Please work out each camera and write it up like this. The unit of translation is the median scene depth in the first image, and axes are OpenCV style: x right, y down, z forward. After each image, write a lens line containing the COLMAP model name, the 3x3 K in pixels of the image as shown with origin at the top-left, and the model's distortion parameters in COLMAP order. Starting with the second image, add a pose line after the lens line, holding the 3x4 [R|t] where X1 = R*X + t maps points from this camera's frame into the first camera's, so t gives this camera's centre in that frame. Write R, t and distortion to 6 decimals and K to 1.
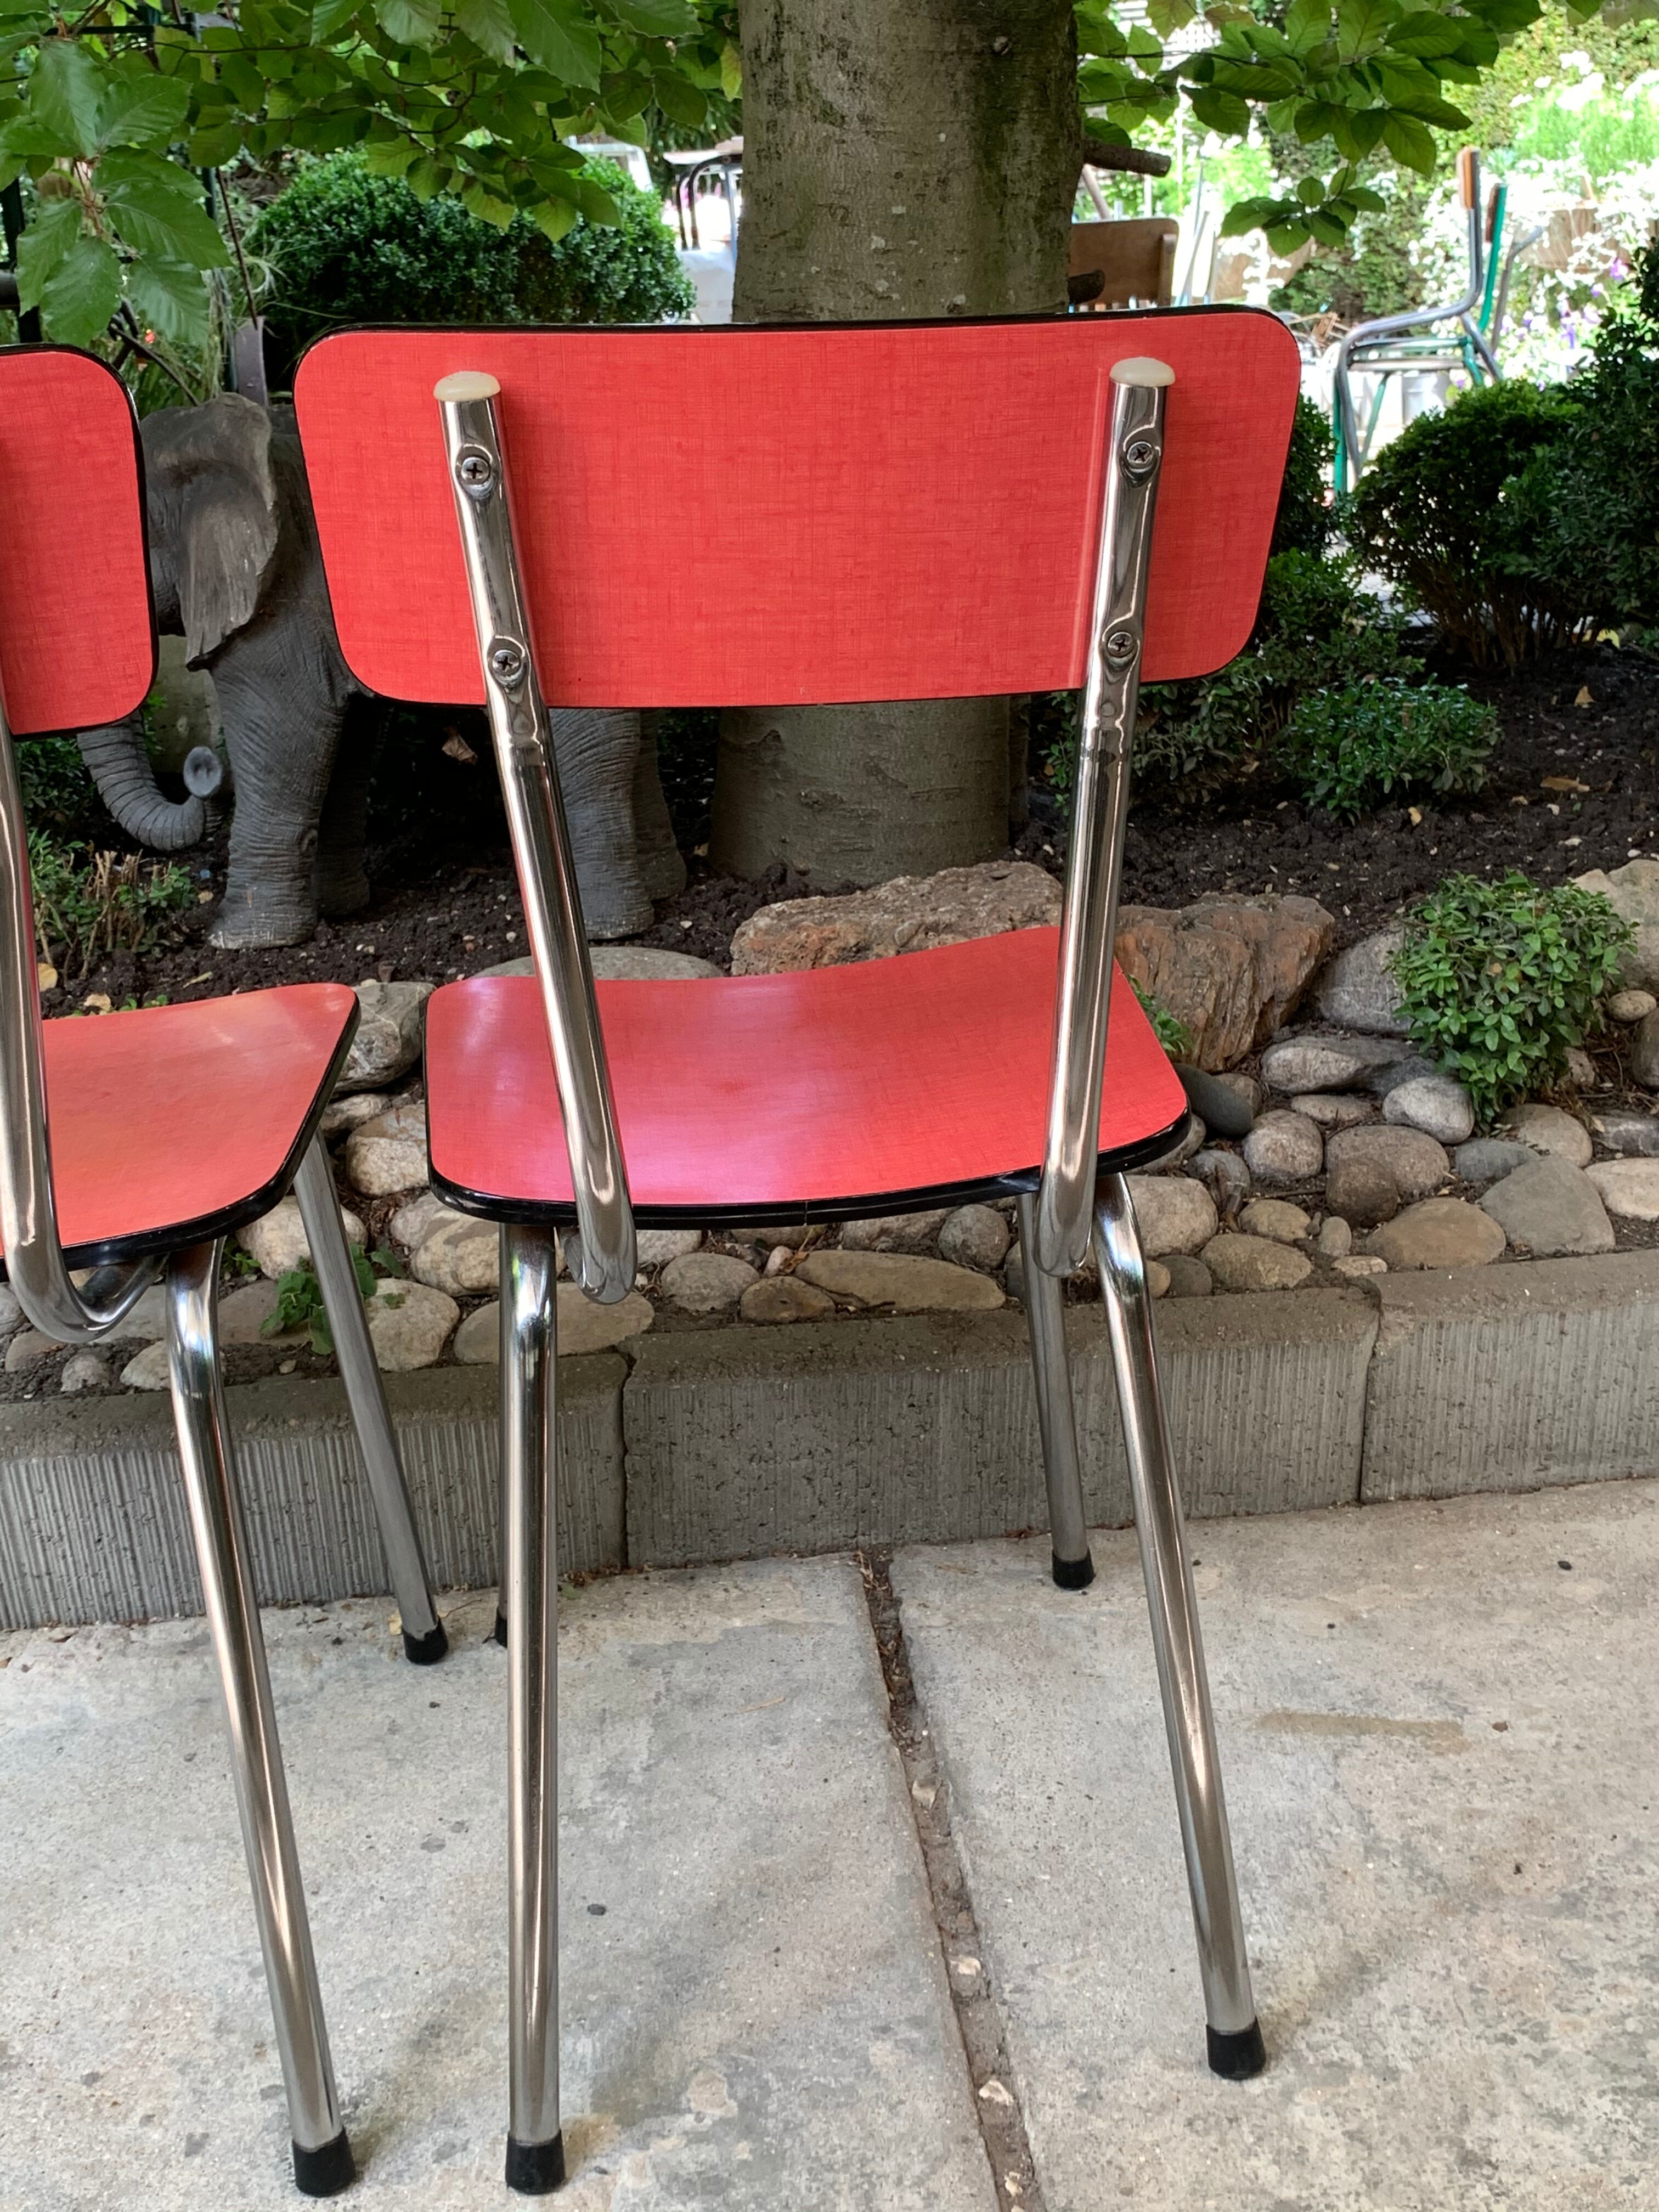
lens RADIAL K [[2493.8, 0, 816.3], [0, 2493.8, 1083.0], [0, 0, 1]] dist [0.194202, -0.625241]
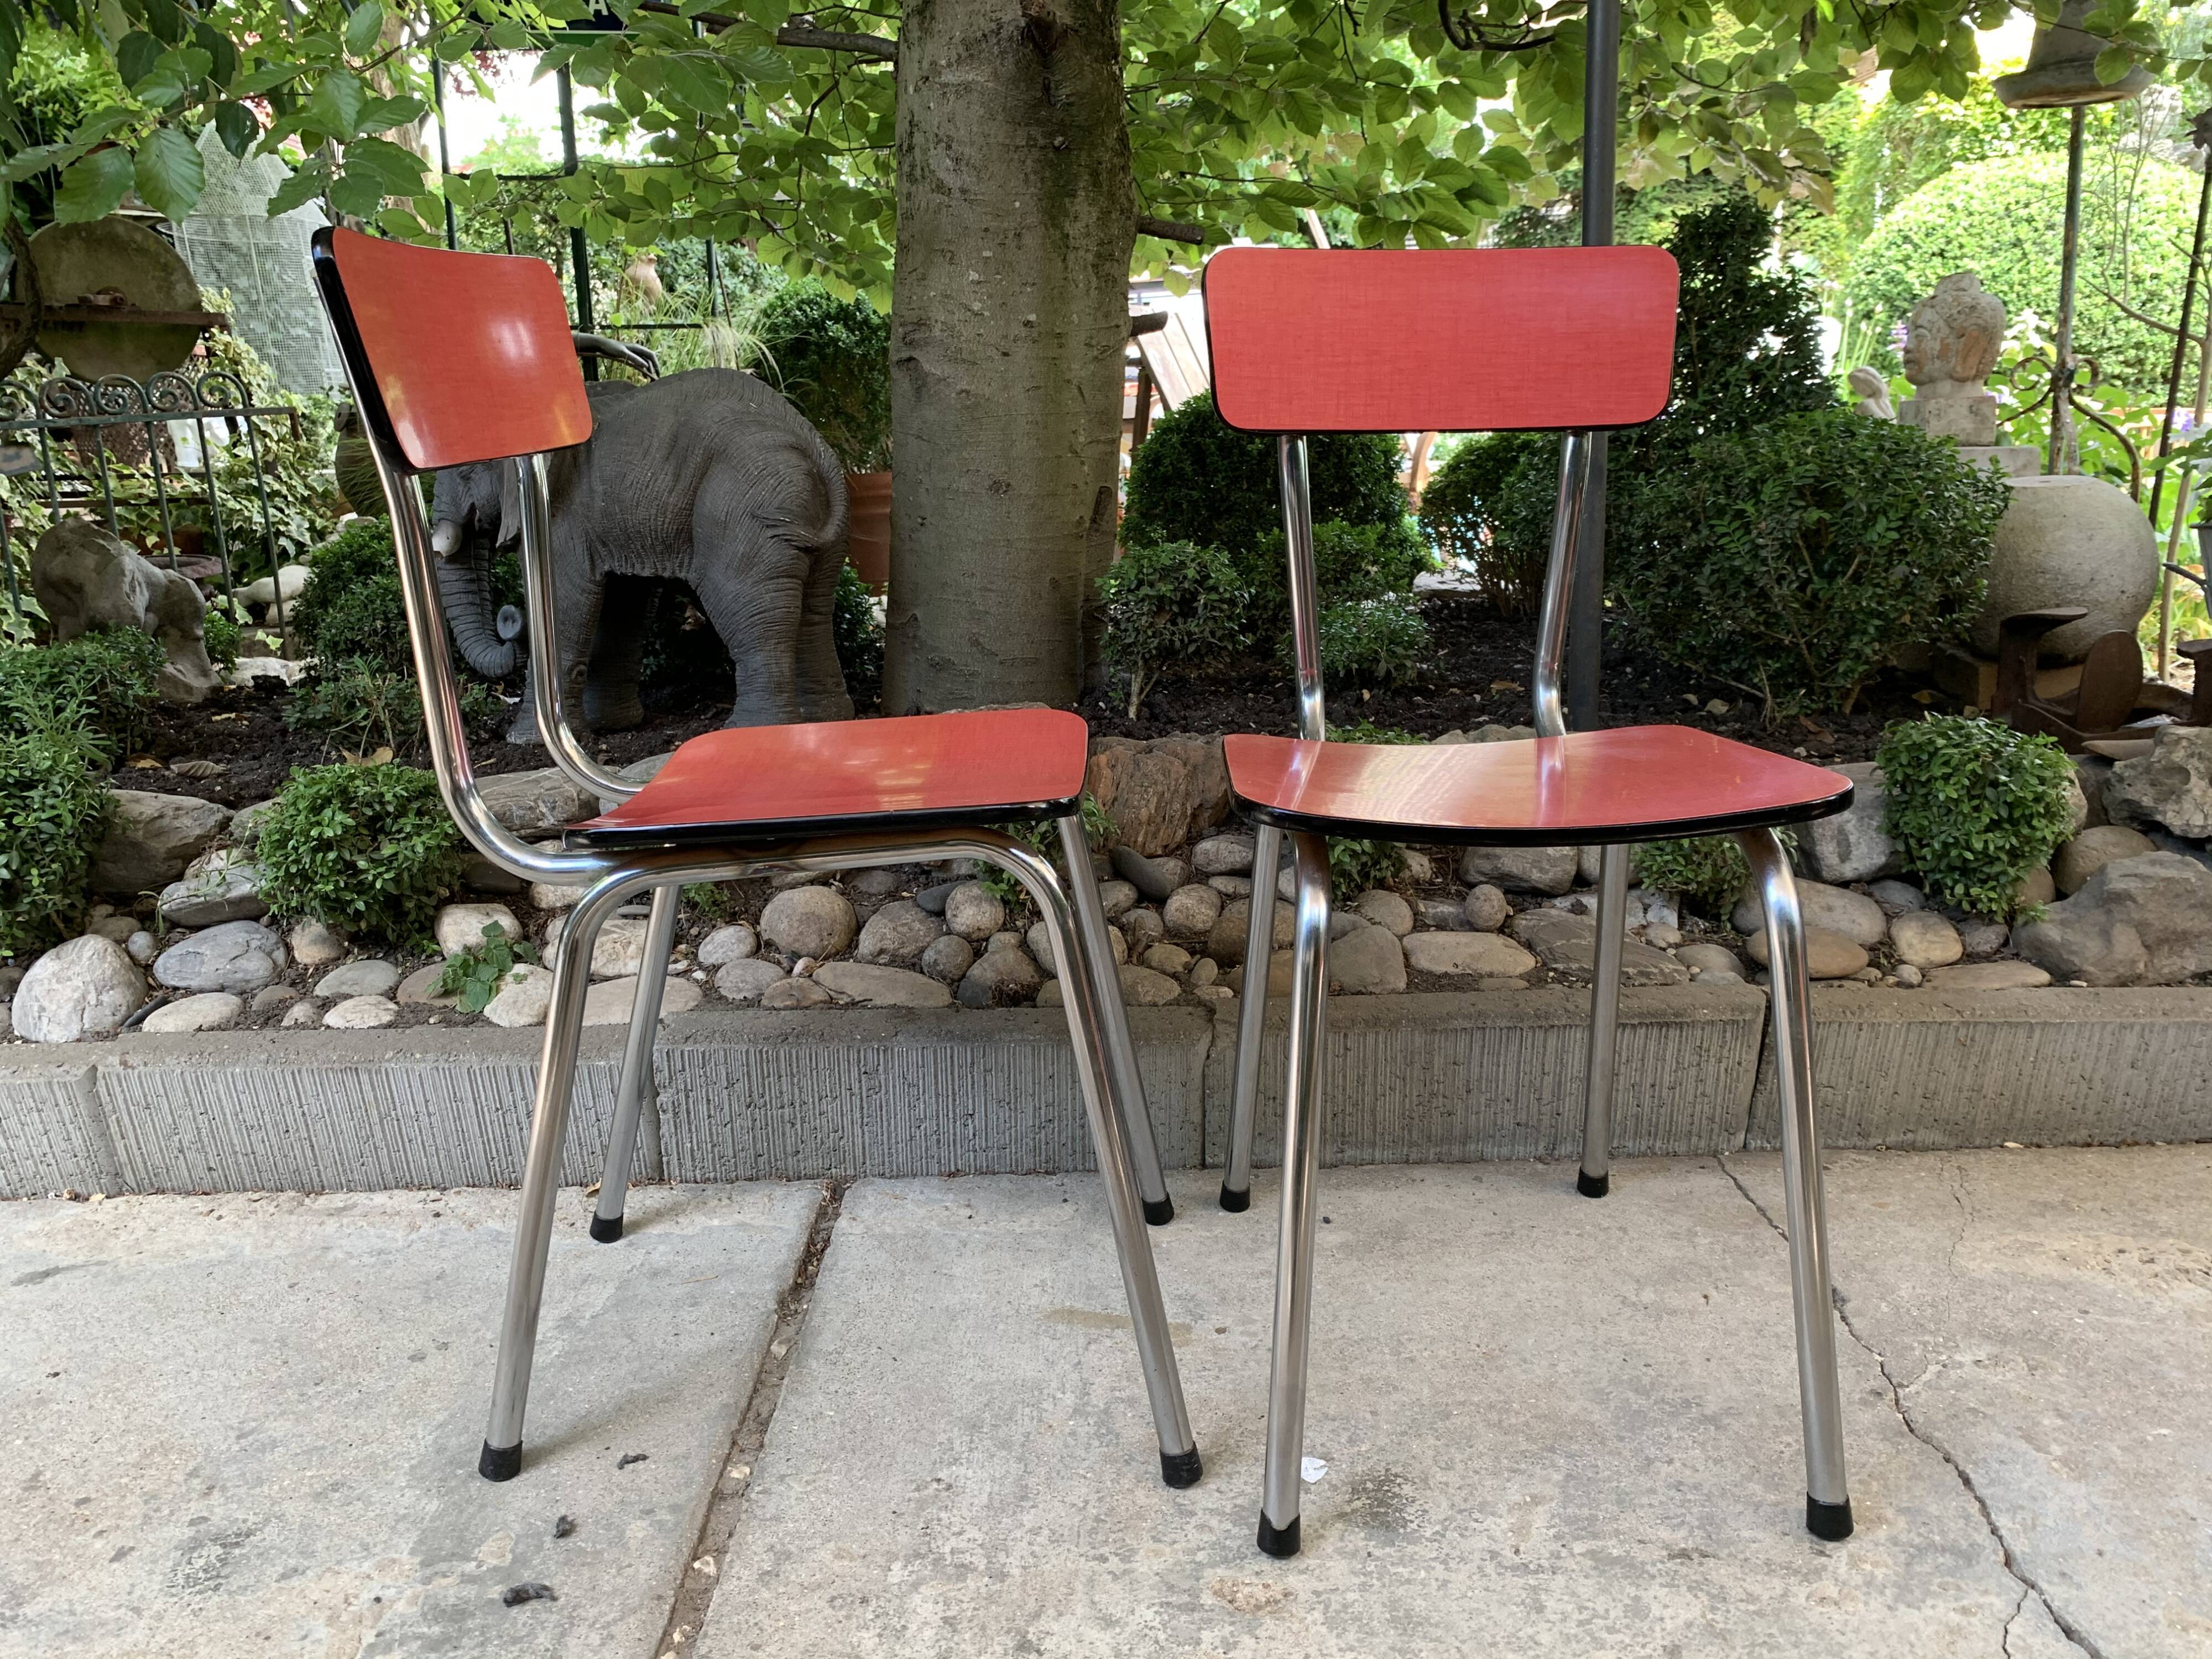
lens RADIAL K [[1690.1, 0, 1107.3], [0, 1690.1, 816.4], [0, 0, 1]] dist [0.009472, -0.003709]
pose [[0.995164, 0.049813, -0.084665, 0.233155], [-0.055186, 0.996527, -0.062353, 0.036979], [0.081265, 0.066724, 0.994457, 0.078072]]
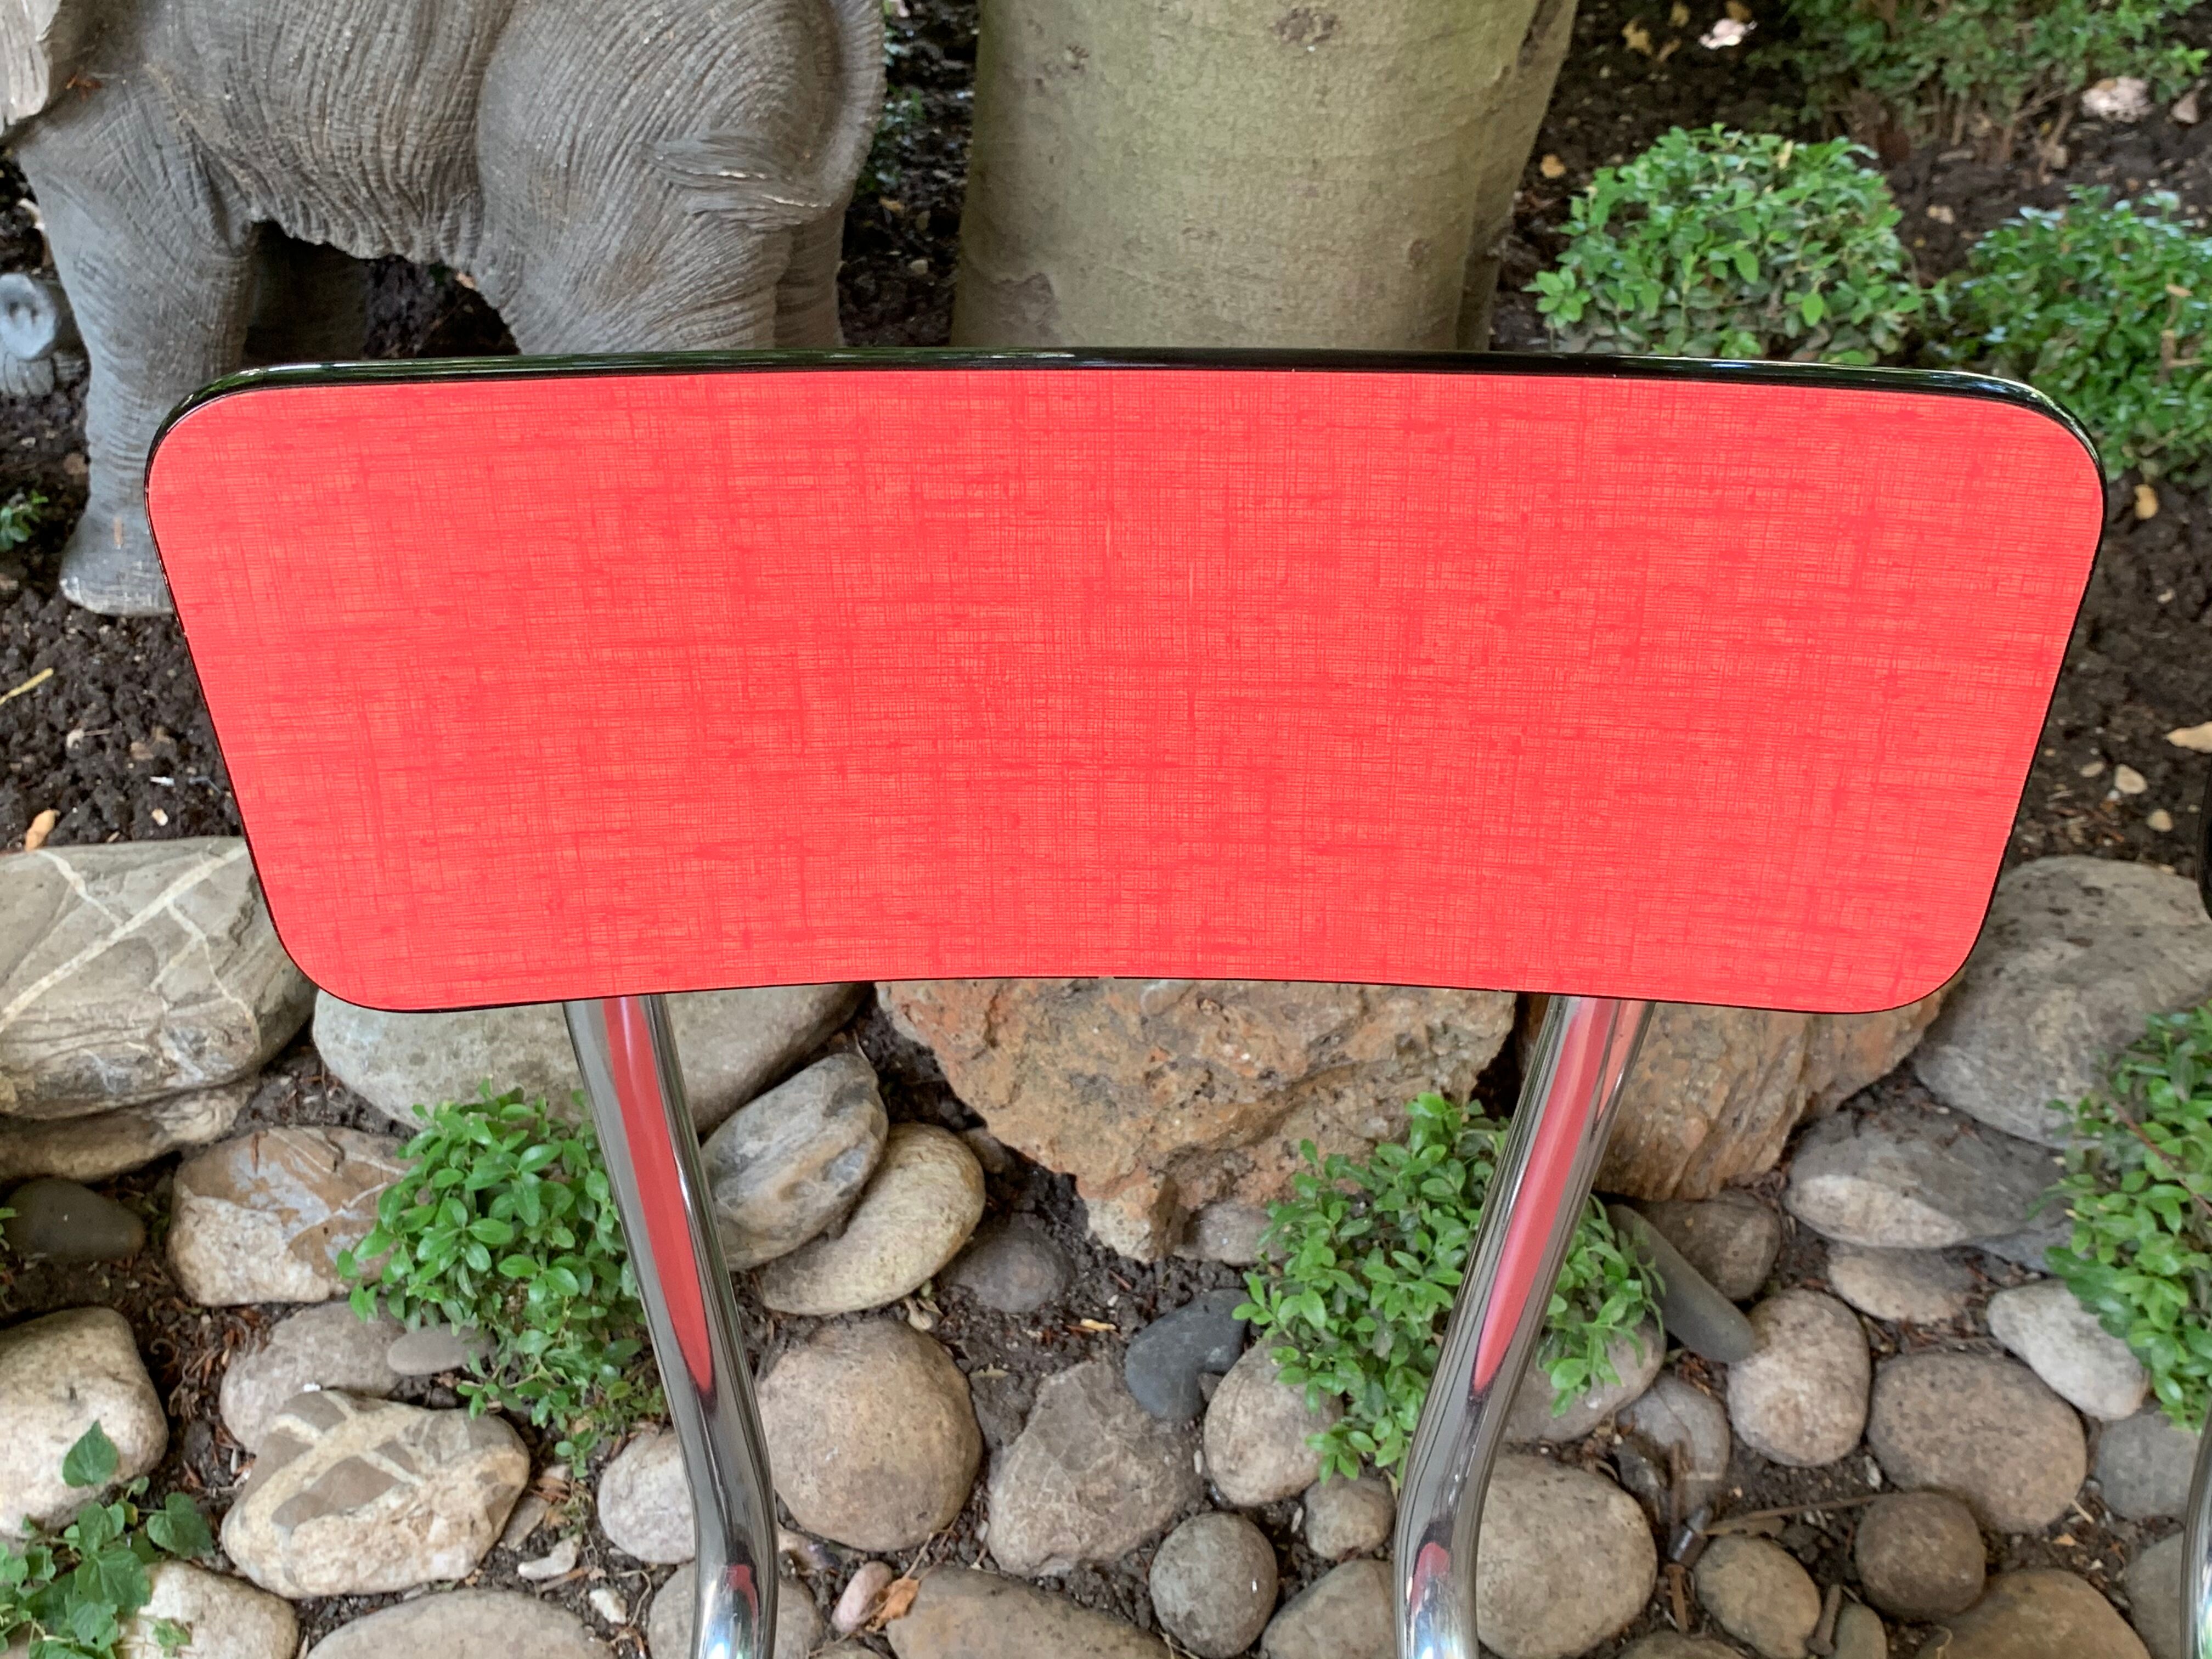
lens RADIAL K [[2499.9, 0, 1104.7], [0, 2499.9, 810.7], [0, 0, 1]] dist [0.169475, -0.503269]
pose [[0.992845, 0.110717, -0.044729, 0.046360], [-0.085263, 0.919560, 0.383587, -0.321752], [0.083601, -0.377028, 0.922421, 0.553991]]
